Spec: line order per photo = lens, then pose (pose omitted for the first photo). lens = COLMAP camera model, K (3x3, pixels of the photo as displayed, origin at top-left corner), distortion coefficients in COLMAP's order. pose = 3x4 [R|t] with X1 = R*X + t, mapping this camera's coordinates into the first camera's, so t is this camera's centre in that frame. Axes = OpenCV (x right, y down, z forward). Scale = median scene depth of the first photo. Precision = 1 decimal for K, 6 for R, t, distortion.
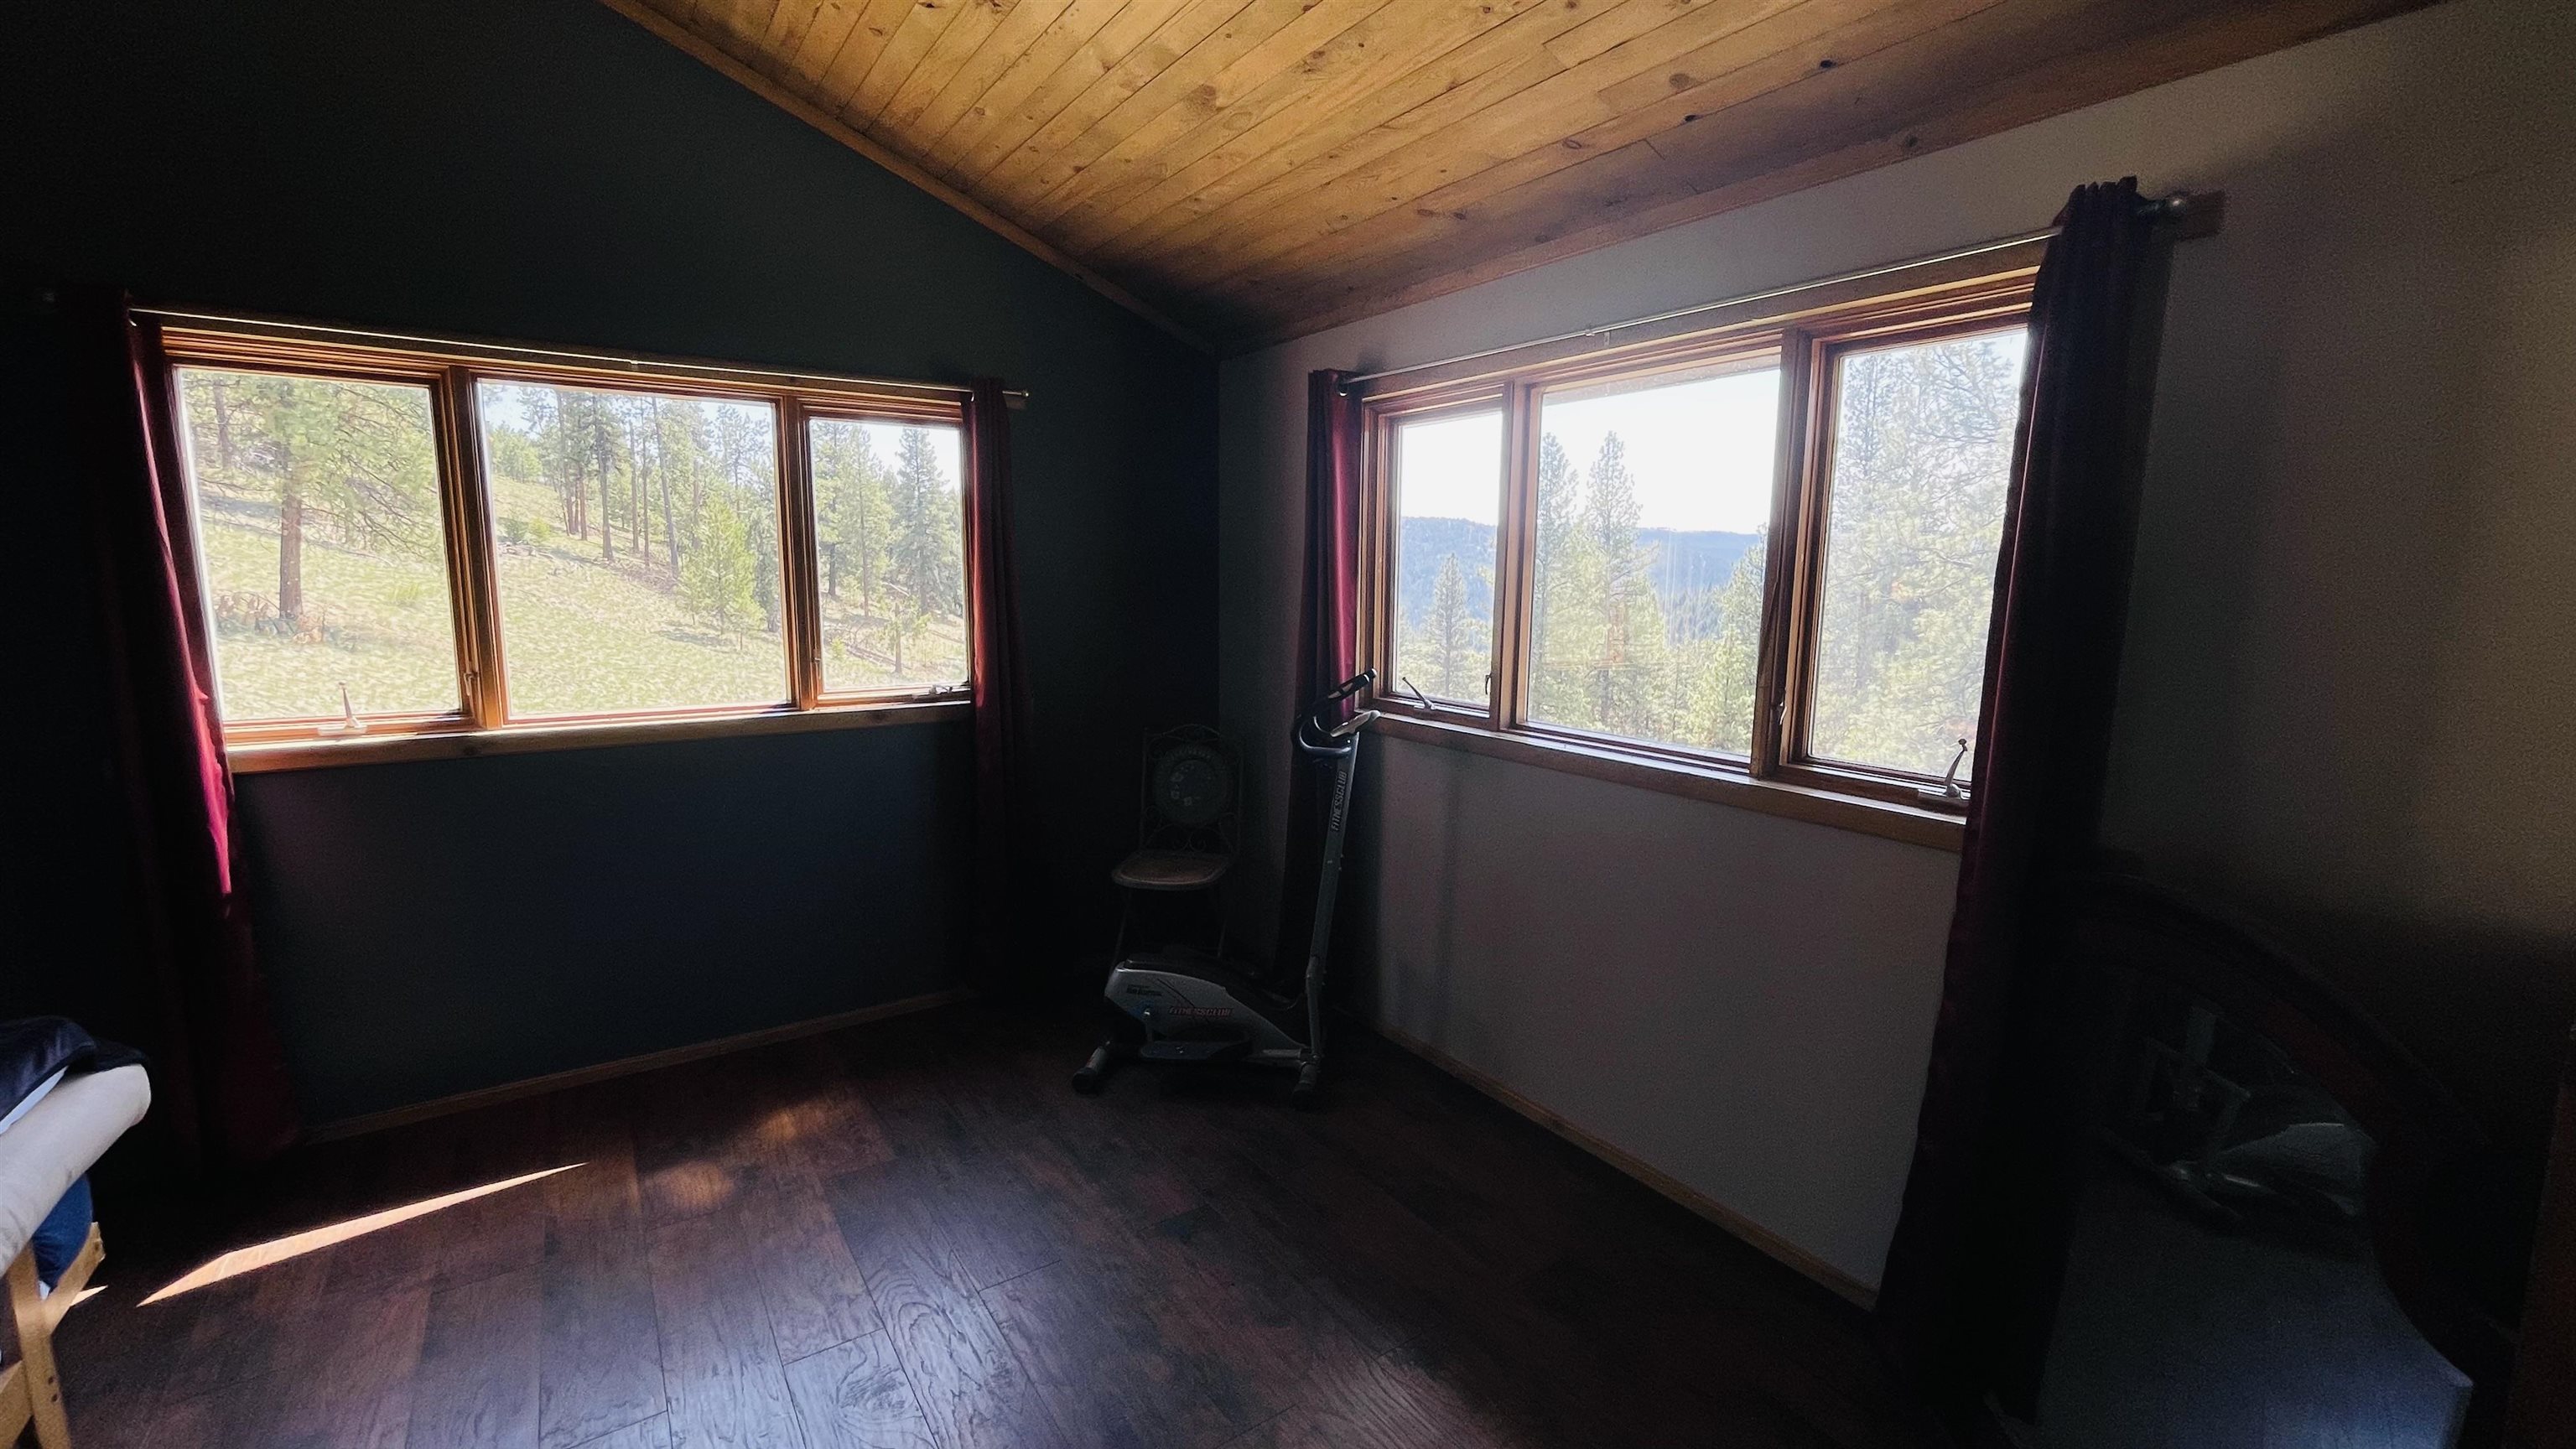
lens RADIAL K [[1051.3, 0, 1278.3], [0, 1051.3, 708.9], [0, 0, 1]] dist [-0.001915, 0.001211]
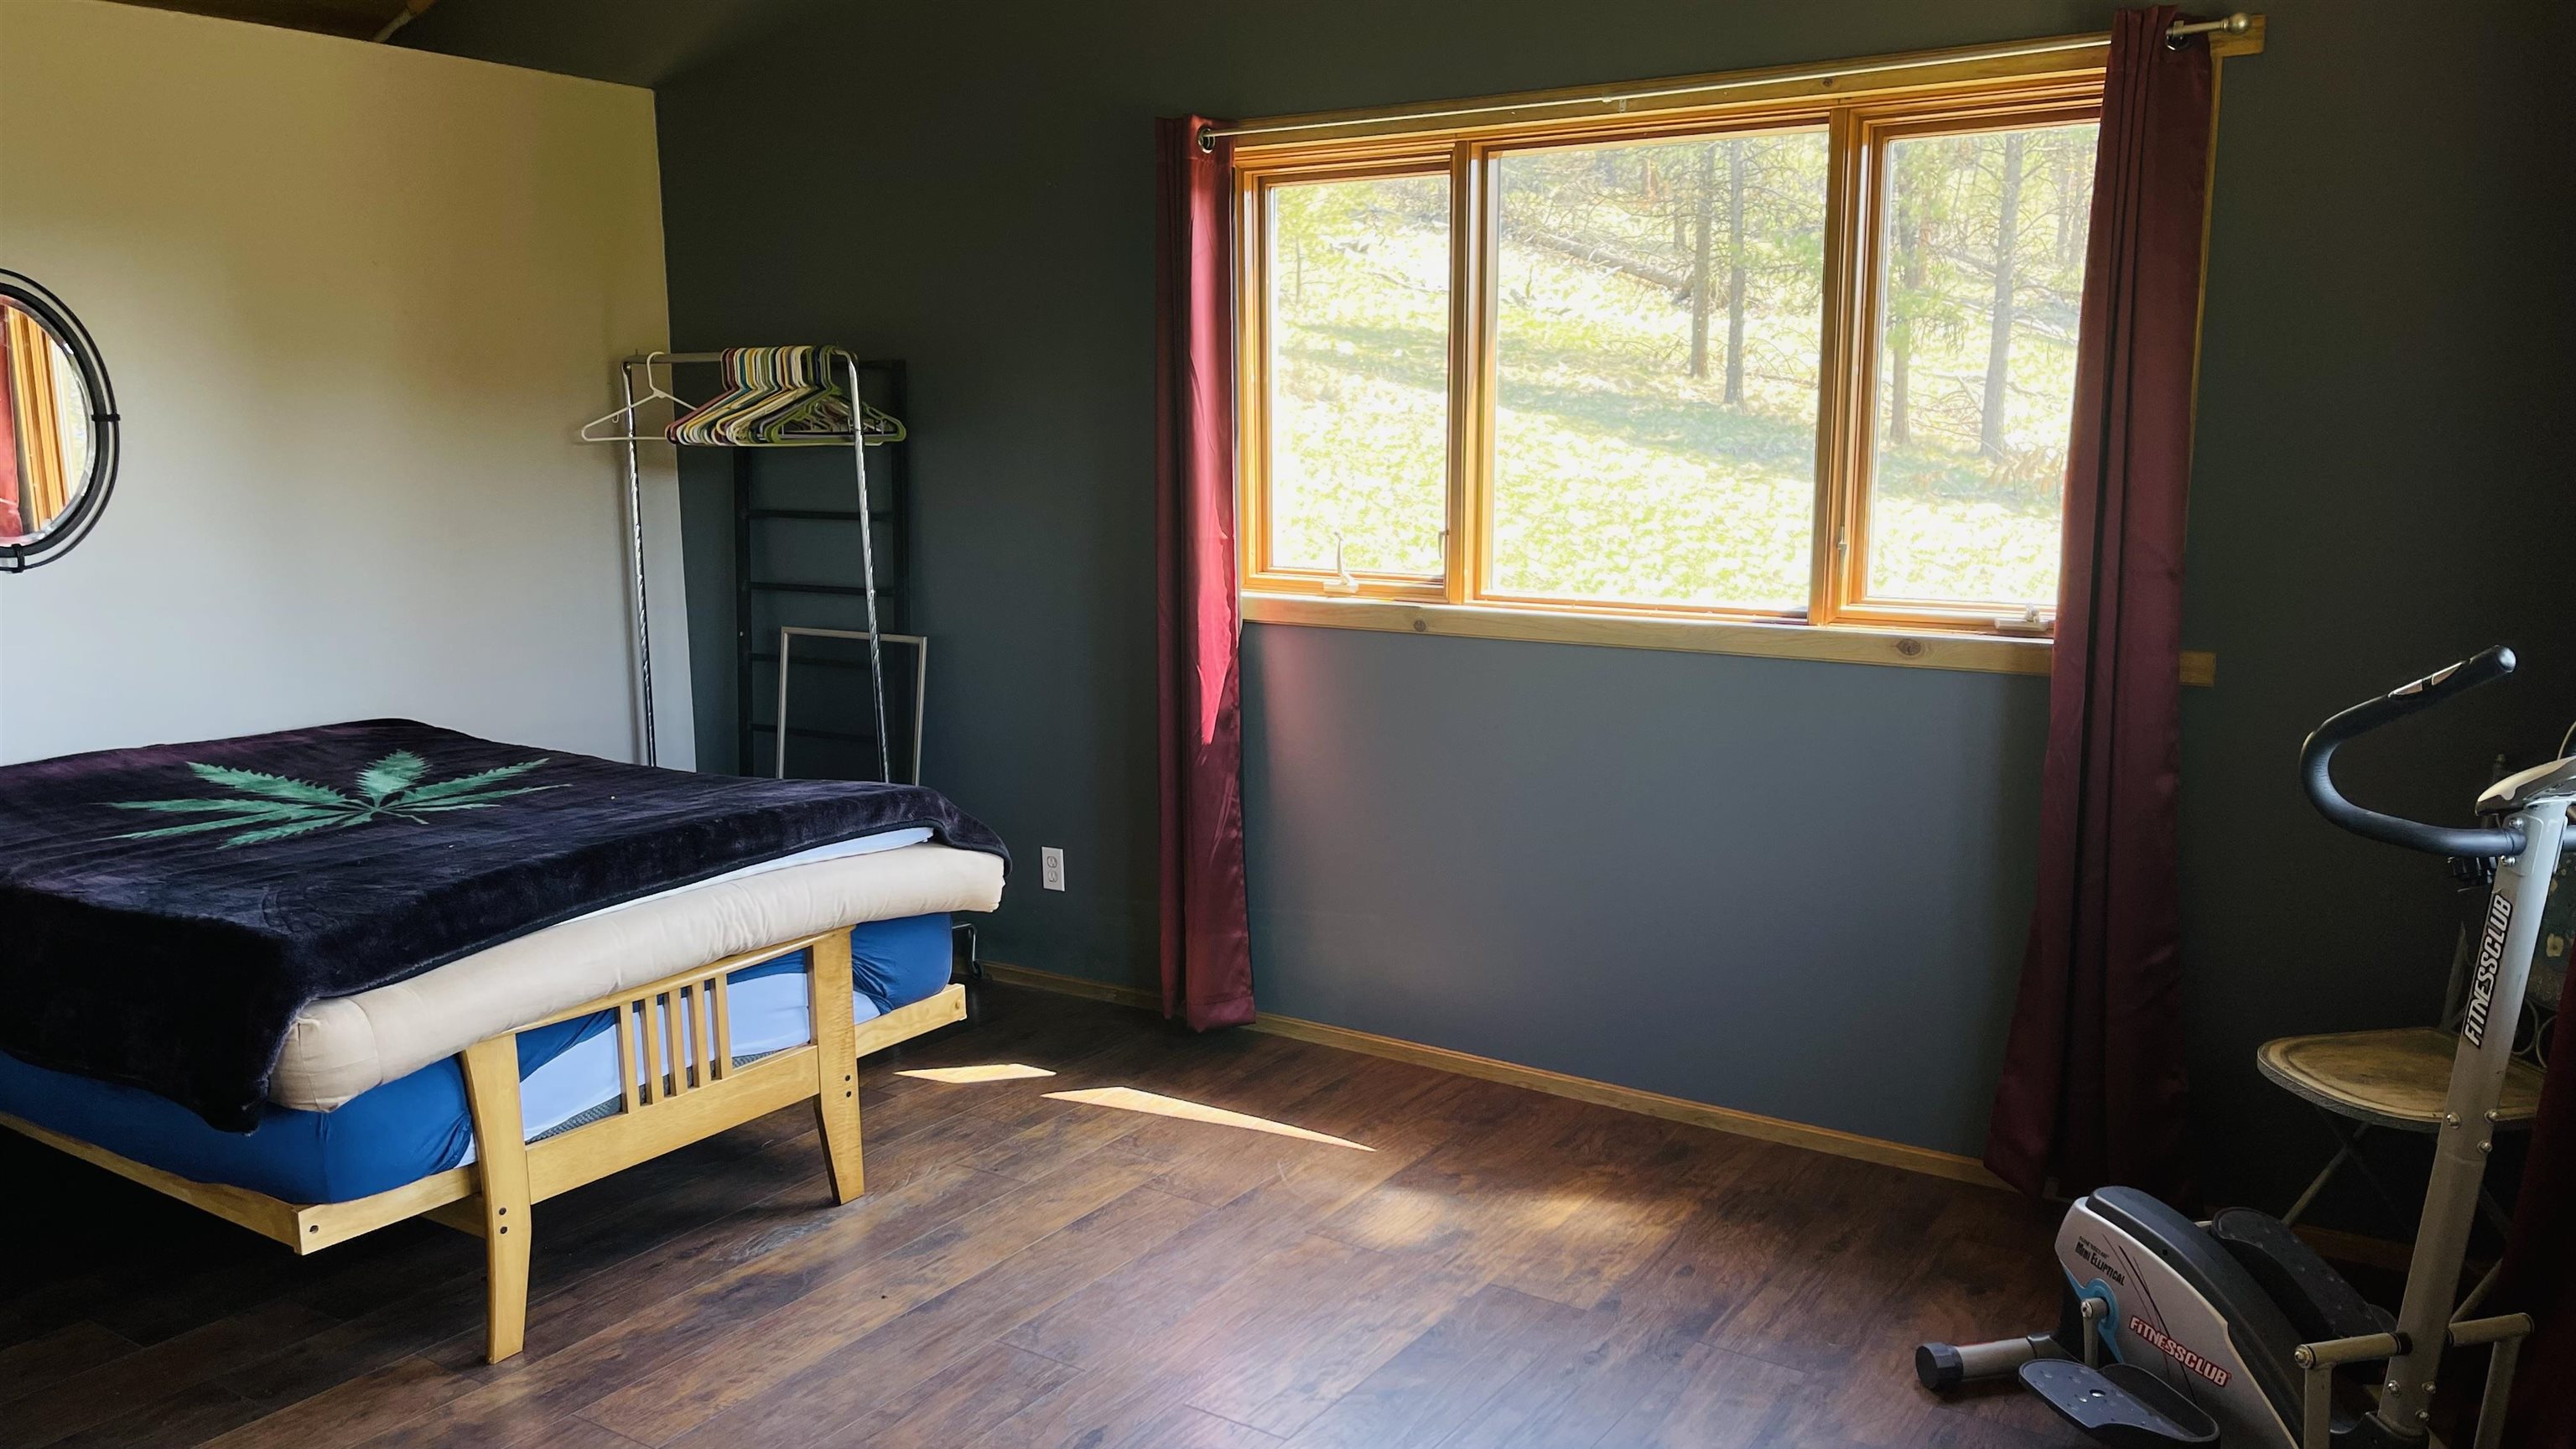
lens RADIAL K [[1956.5, 0, 1286.9], [0, 1956.5, 748.6], [0, 0, 1]] dist [0.035501, -0.011347]
pose [[0.378392, 0.152055, -0.913071, 0.571346], [-0.115282, 0.986477, 0.116504, -0.029990], [0.918439, 0.061176, 0.390804, 0.310756]]
